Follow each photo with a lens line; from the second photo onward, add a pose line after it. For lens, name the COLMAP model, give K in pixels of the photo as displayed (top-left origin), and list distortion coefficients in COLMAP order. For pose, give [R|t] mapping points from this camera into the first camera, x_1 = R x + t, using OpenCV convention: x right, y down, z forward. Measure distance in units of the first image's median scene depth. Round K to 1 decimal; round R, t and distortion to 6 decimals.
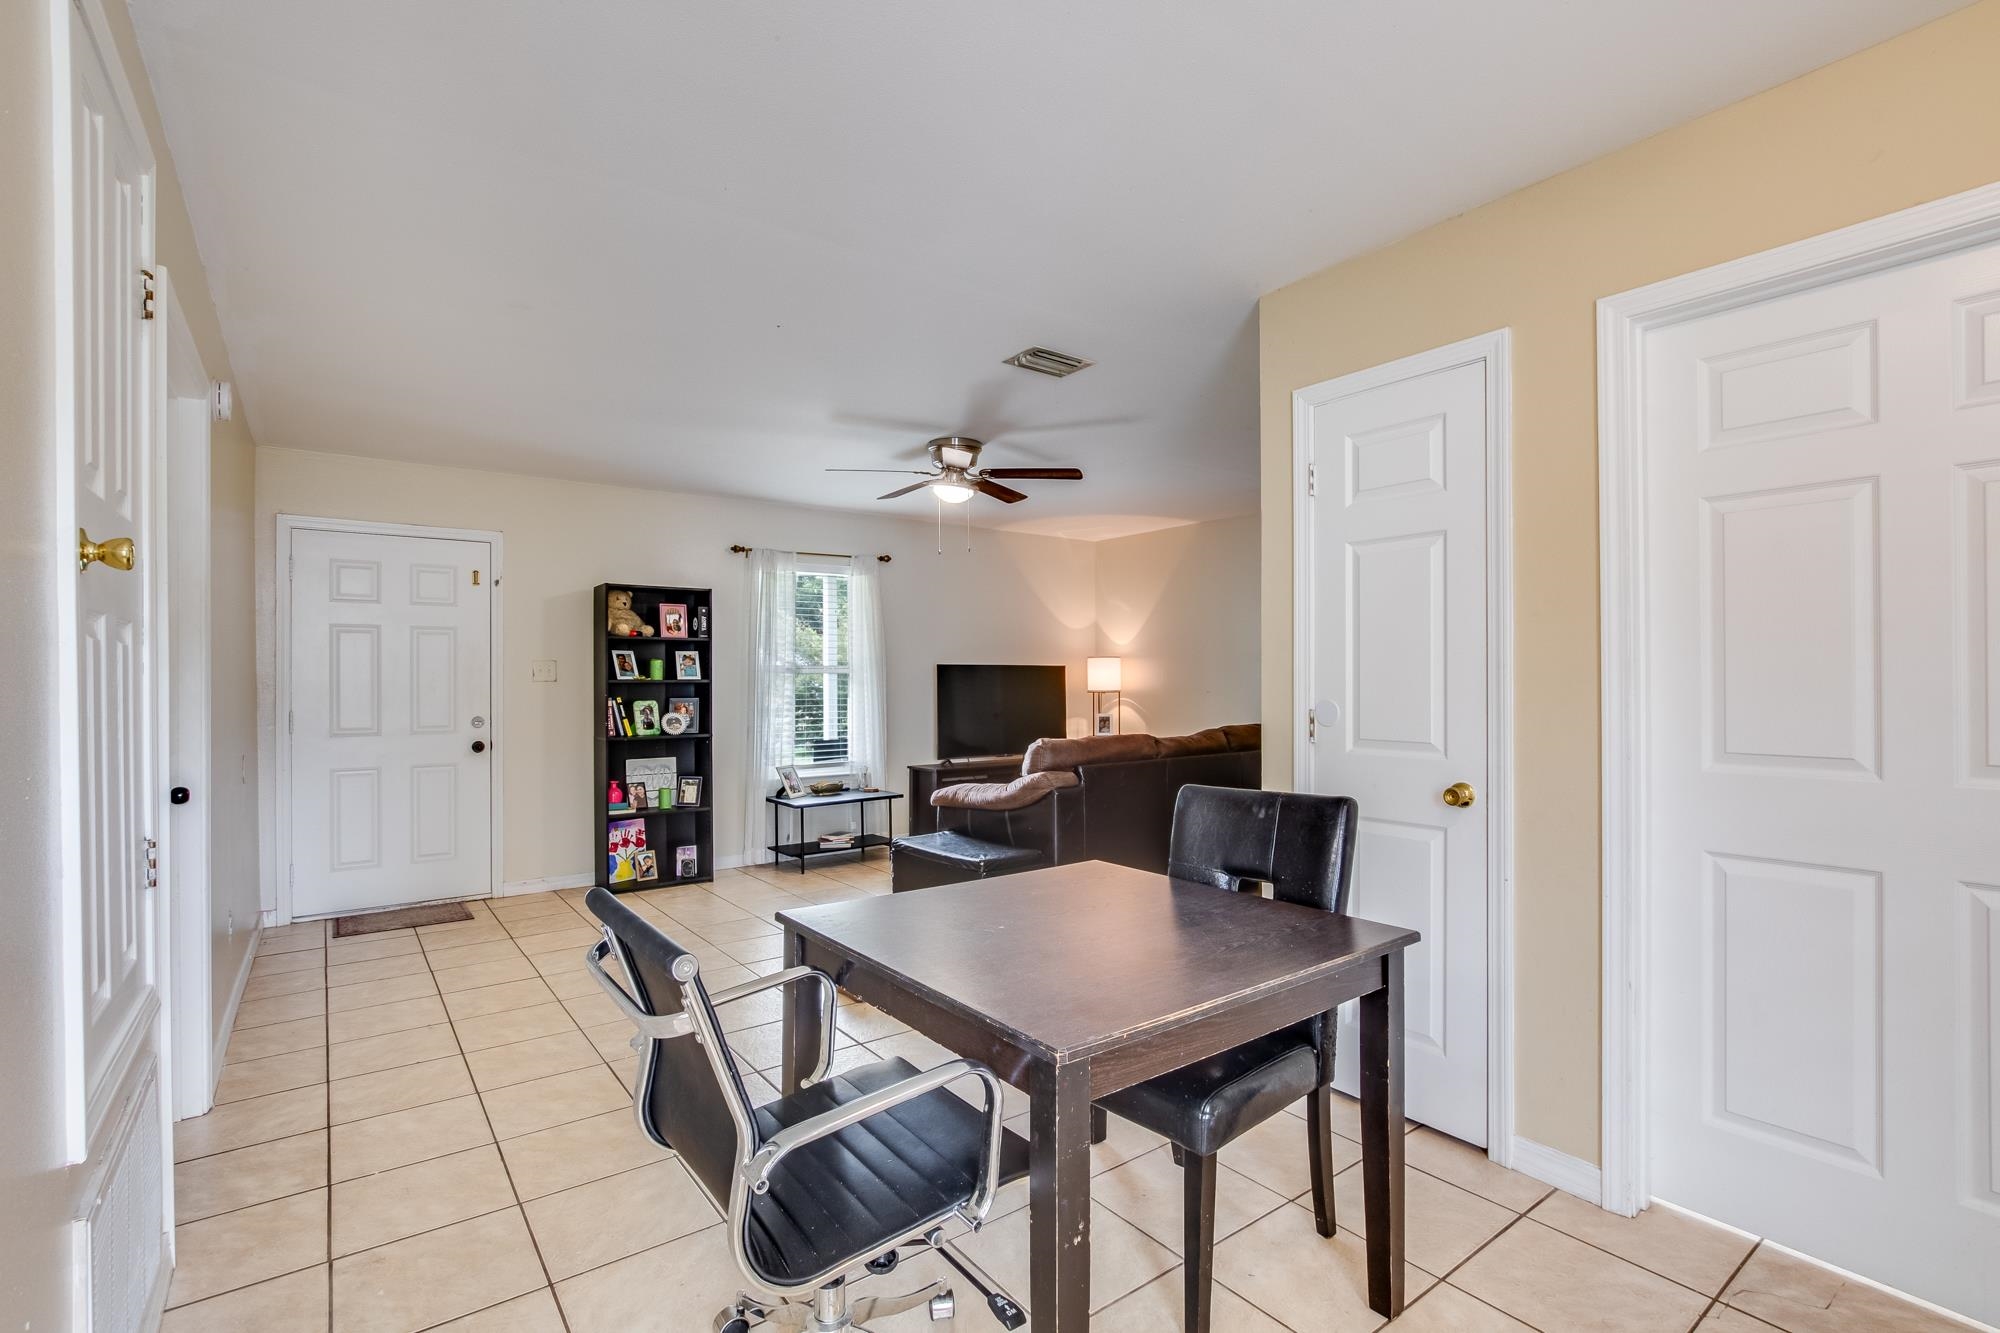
lens RADIAL K [[927.3, 0, 1029.8], [0, 927.3, 674.5], [0, 0, 1]] dist [-0.024964, 0.000362]
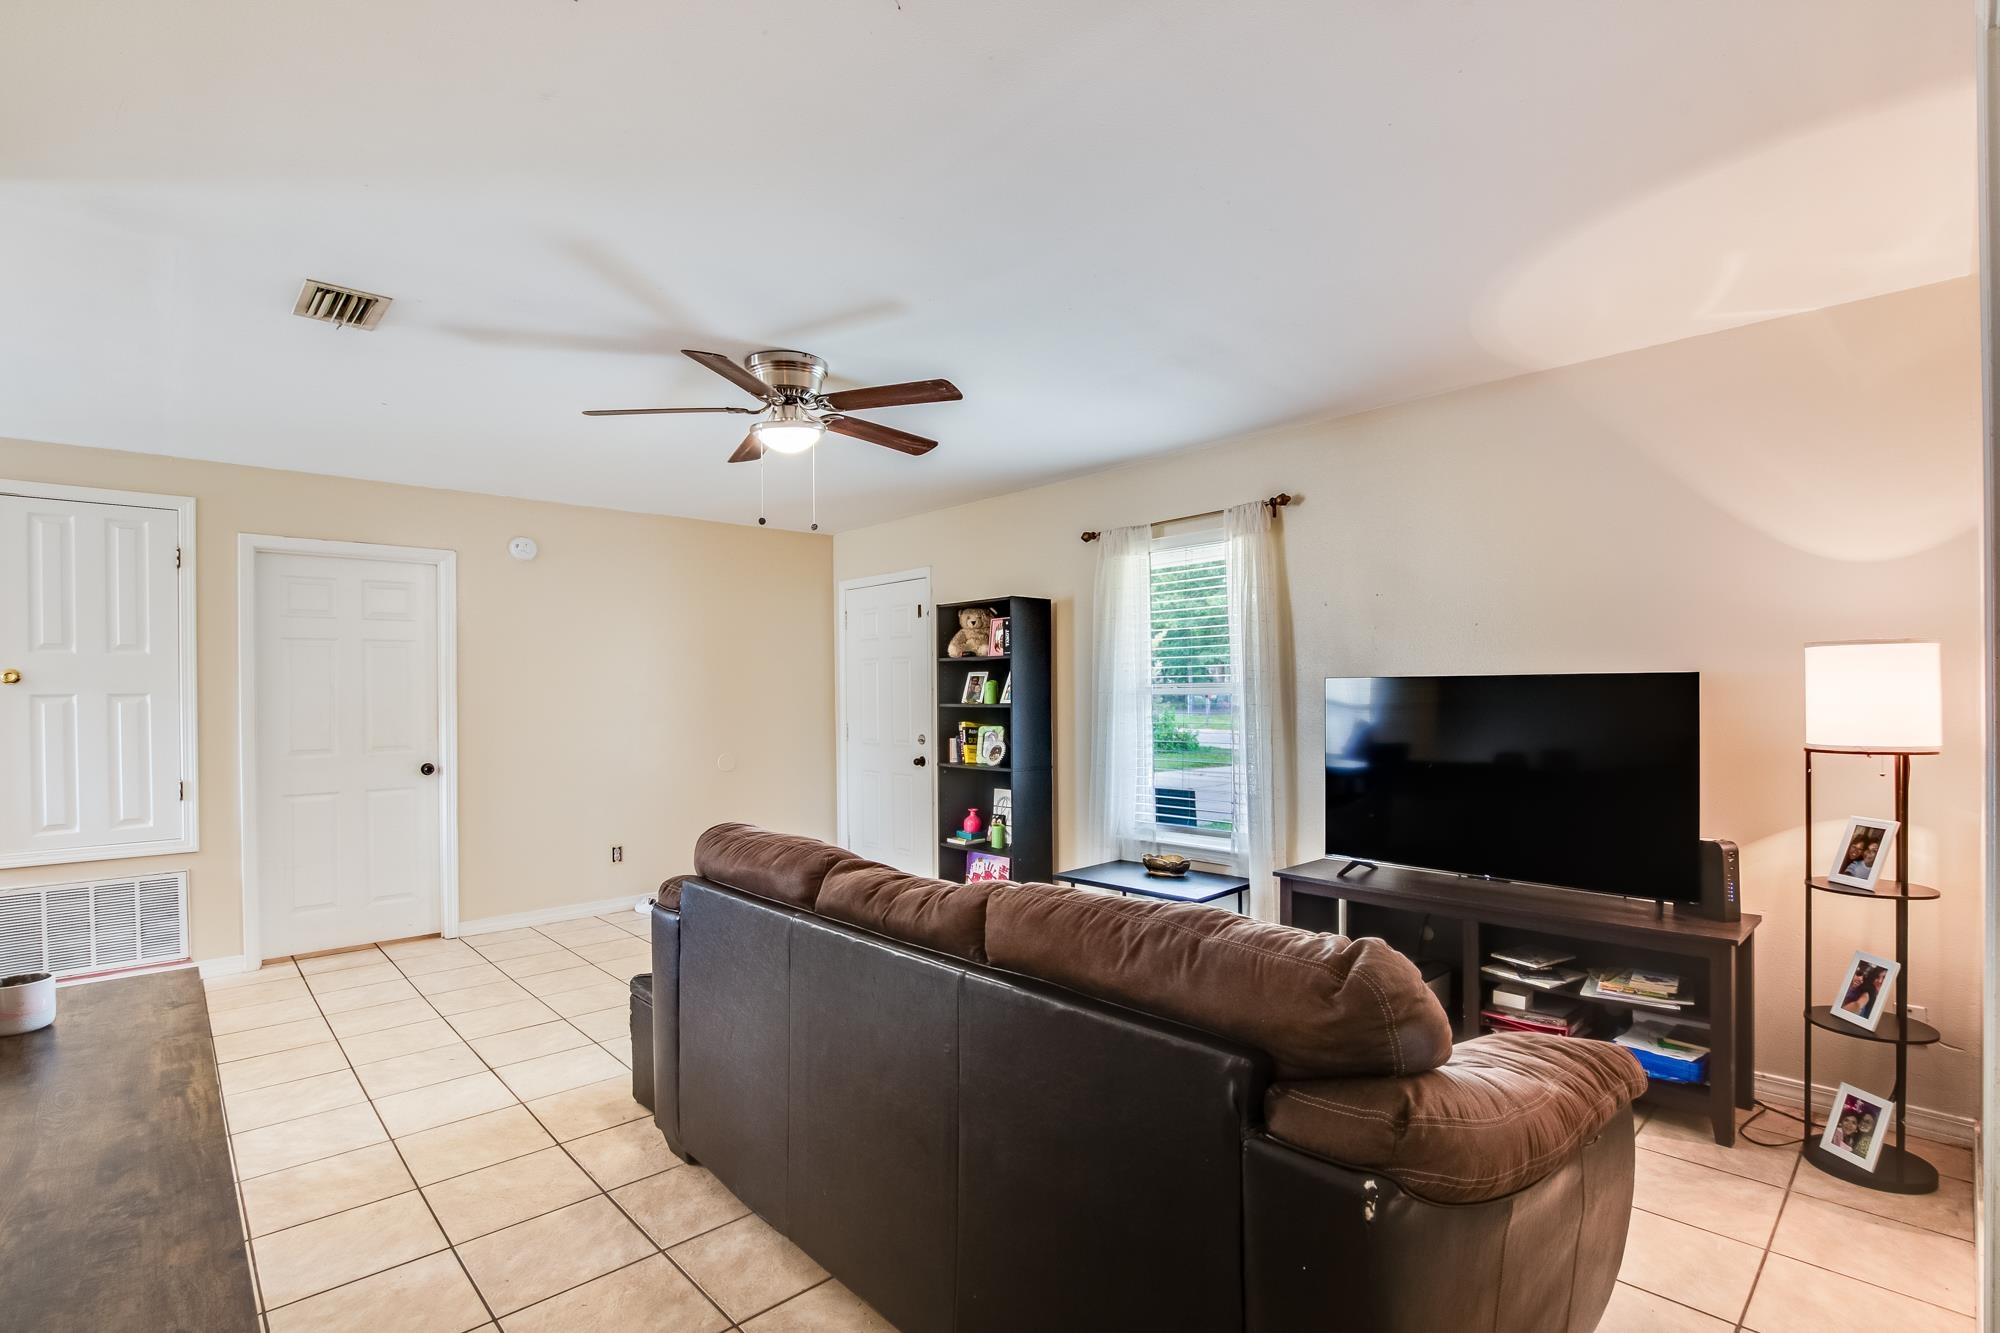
lens RADIAL K [[927.3, 0, 1000.0], [0, 927.3, 698.2], [0, 0, 1]] dist [-0.024964, 0.000362]
pose [[0.093292, 0.010626, -0.995582, 0.490987], [0.015466, 0.999807, 0.012121, -0.009932], [0.995519, -0.016529, 0.093110, 0.912387]]
